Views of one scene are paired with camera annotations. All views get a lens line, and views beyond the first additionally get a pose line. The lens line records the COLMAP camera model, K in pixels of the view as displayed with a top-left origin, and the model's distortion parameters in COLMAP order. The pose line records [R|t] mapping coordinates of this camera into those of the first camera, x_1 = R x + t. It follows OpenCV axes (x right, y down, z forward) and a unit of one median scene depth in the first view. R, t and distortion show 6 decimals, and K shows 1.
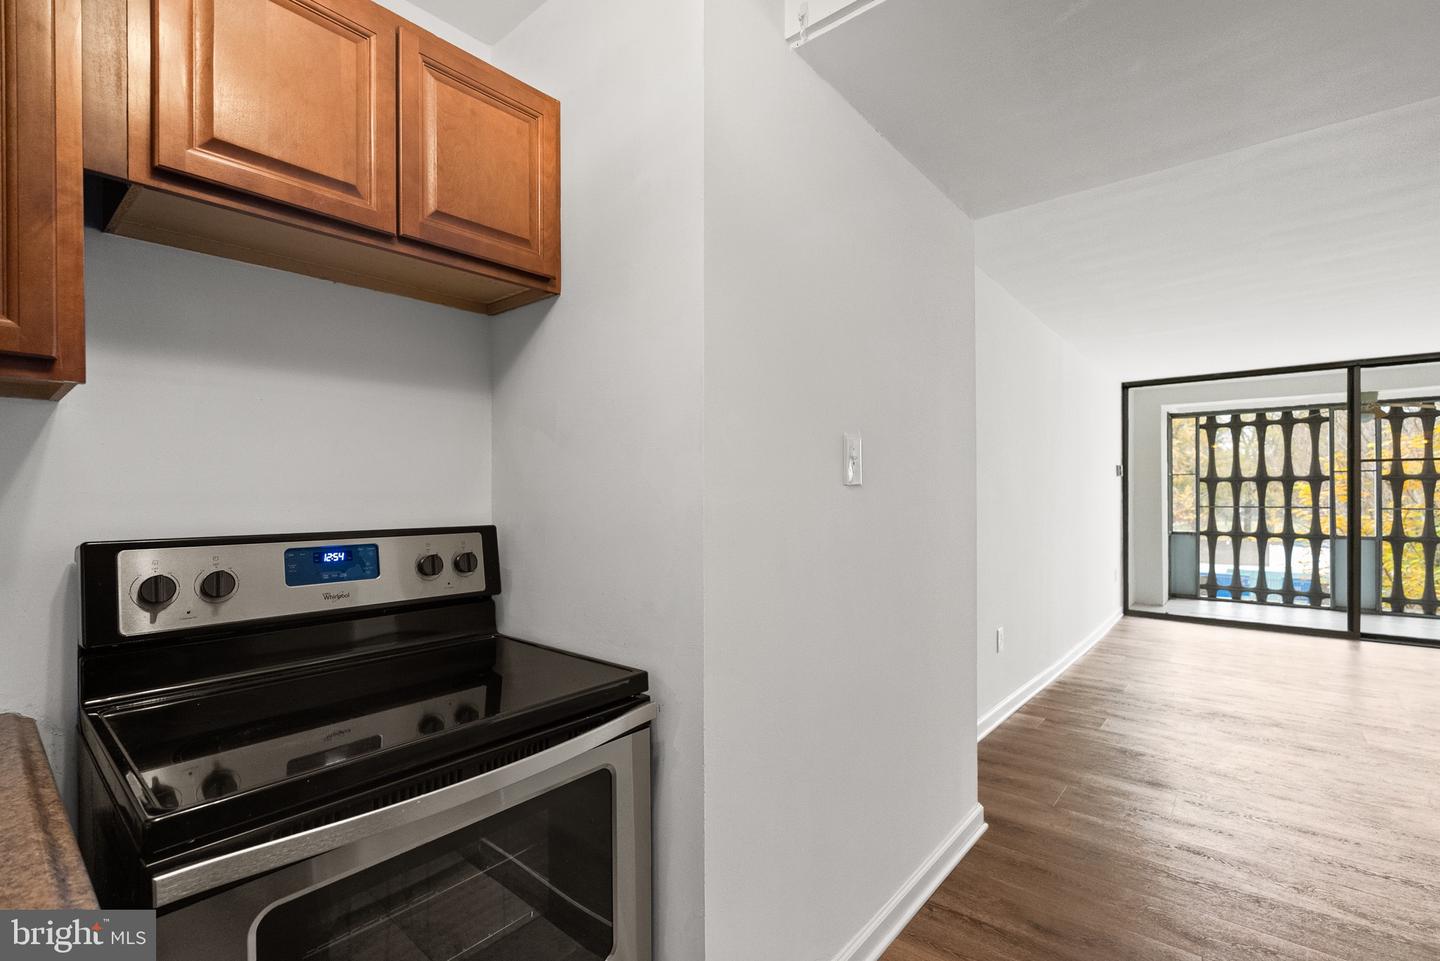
lens RADIAL K [[644.0, 0, 725.8], [0, 644.0, 497.2], [0, 0, 1]] dist [-0.006462, 0.001674]
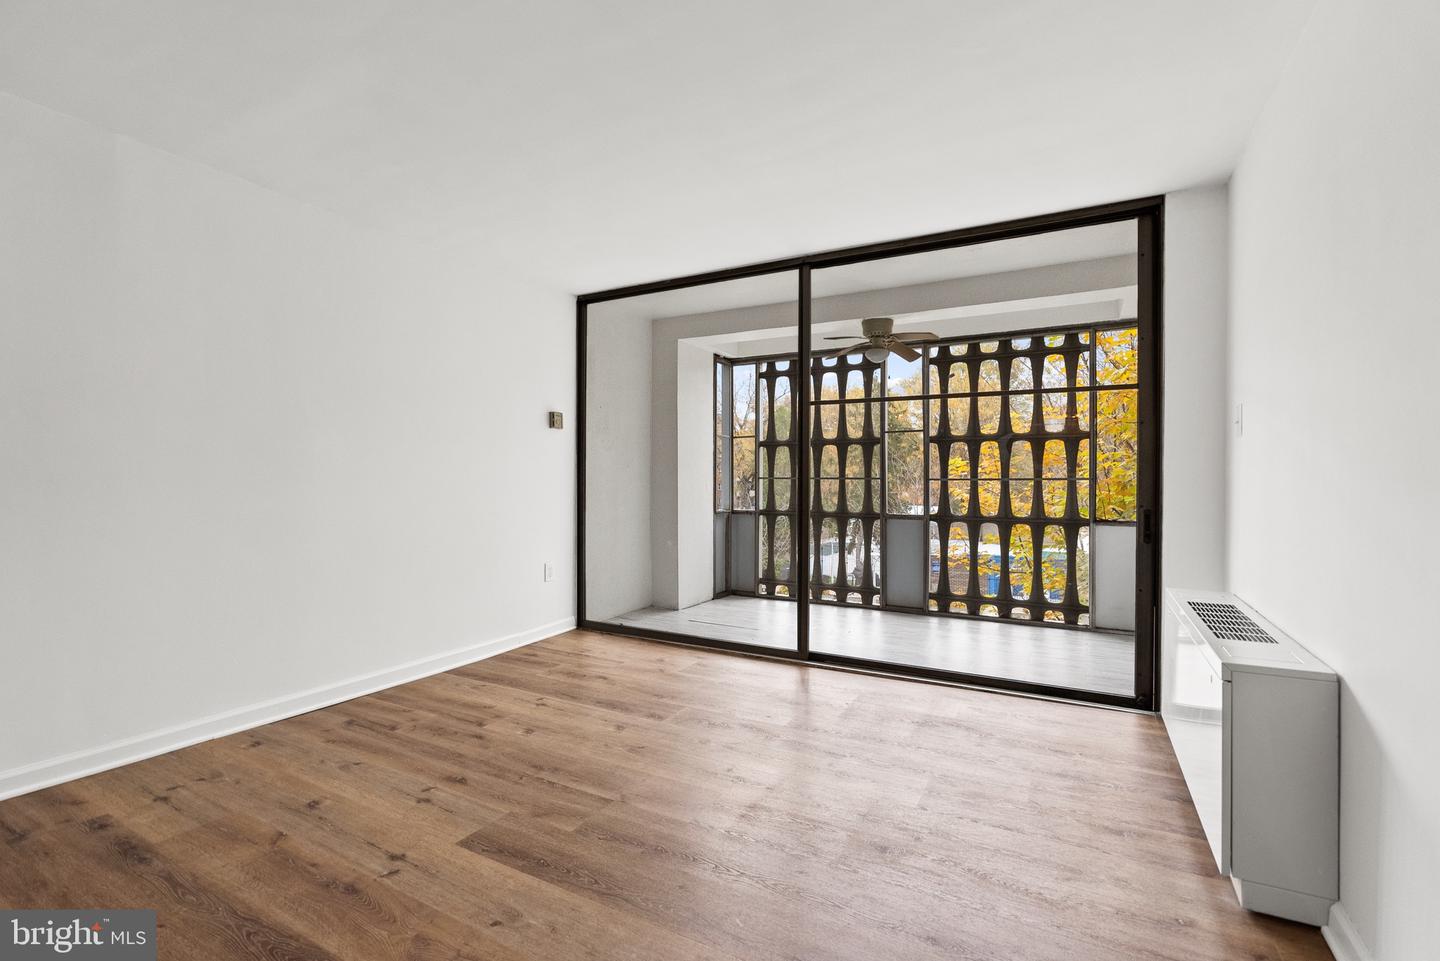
lens RADIAL K [[644.0, 0, 727.0], [0, 644.0, 482.0], [0, 0, 1]] dist [-0.006462, 0.001674]
pose [[0.981811, 0.006481, 0.189752, 0.634616], [-0.006012, 0.999977, -0.003048, 0.025115], [-0.189767, 0.001852, 0.981827, 0.278535]]
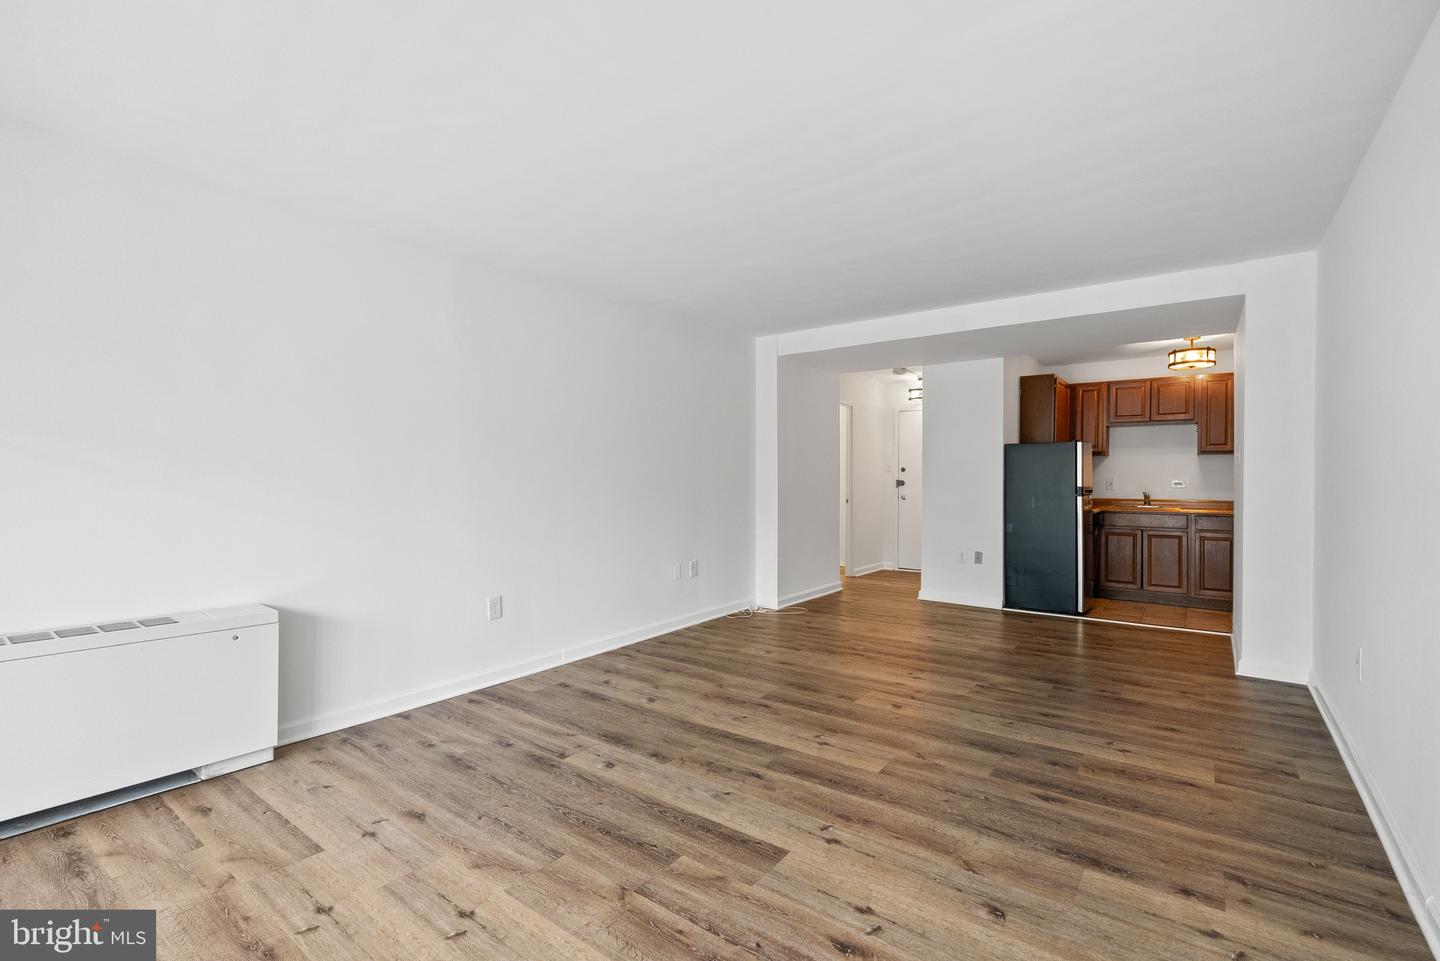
lens RADIAL K [[644.0, 0, 728.5], [0, 644.0, 481.8], [0, 0, 1]] dist [-0.006462, 0.001674]
pose [[-0.998419, -0.001430, -0.056187, 0.616805], [-0.001811, 0.999976, 0.006730, 0.010376], [0.056176, 0.006821, -0.998398, 0.886360]]
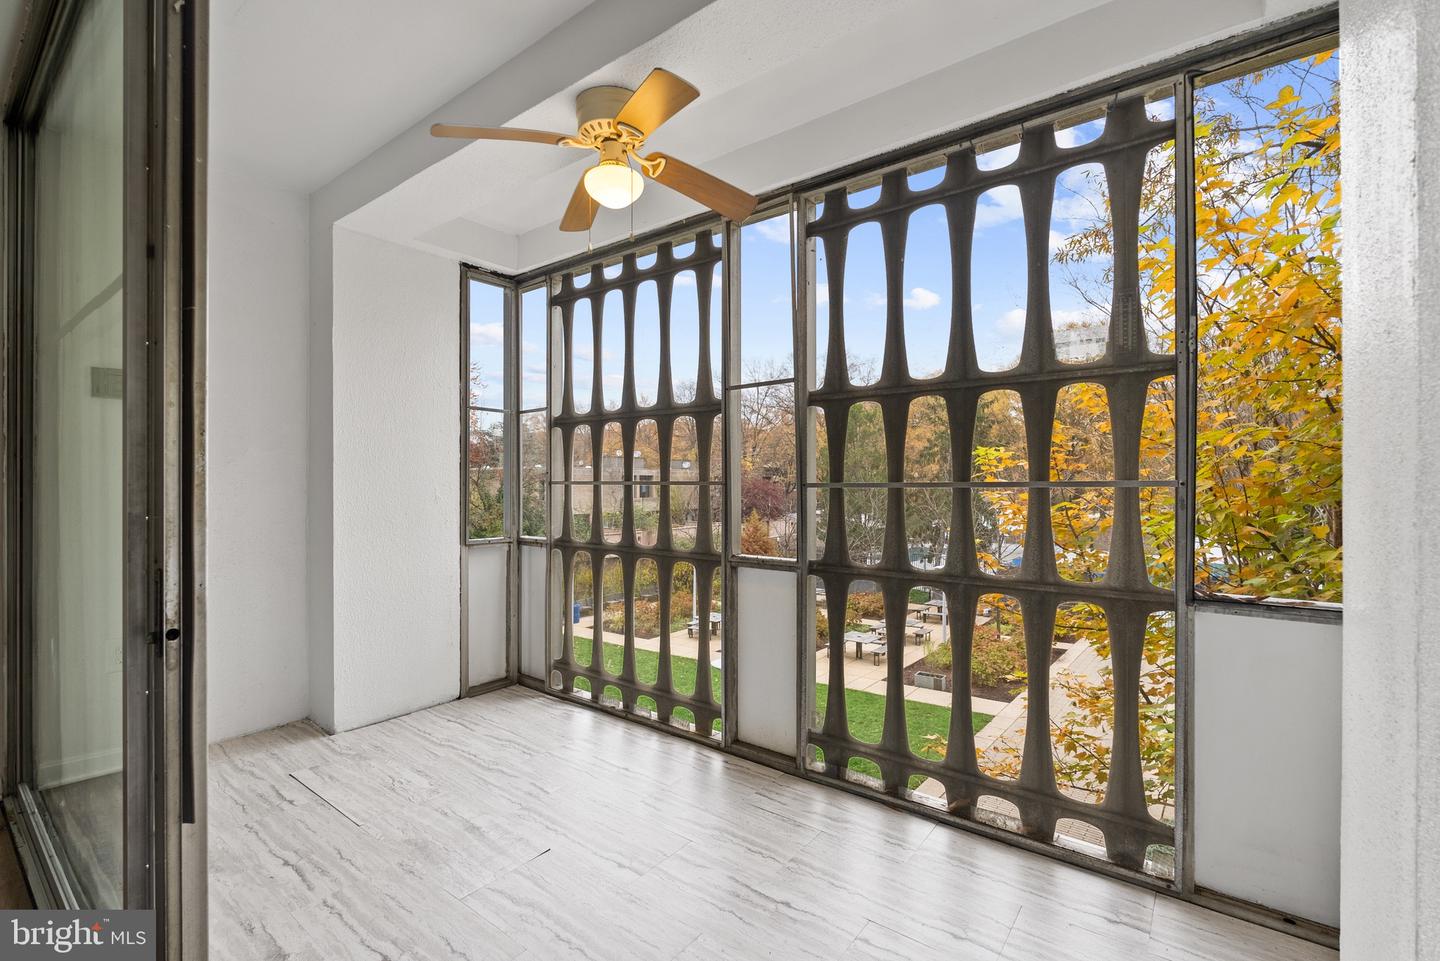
lens RADIAL K [[644.0, 0, 724.1], [0, 644.0, 483.6], [0, 0, 1]] dist [-0.006462, 0.001674]
pose [[0.999264, 0.001509, 0.038323, 0.963752], [-0.001506, 0.999999, -0.000129, 0.017203], [-0.038323, 0.000071, 0.999265, 0.640374]]
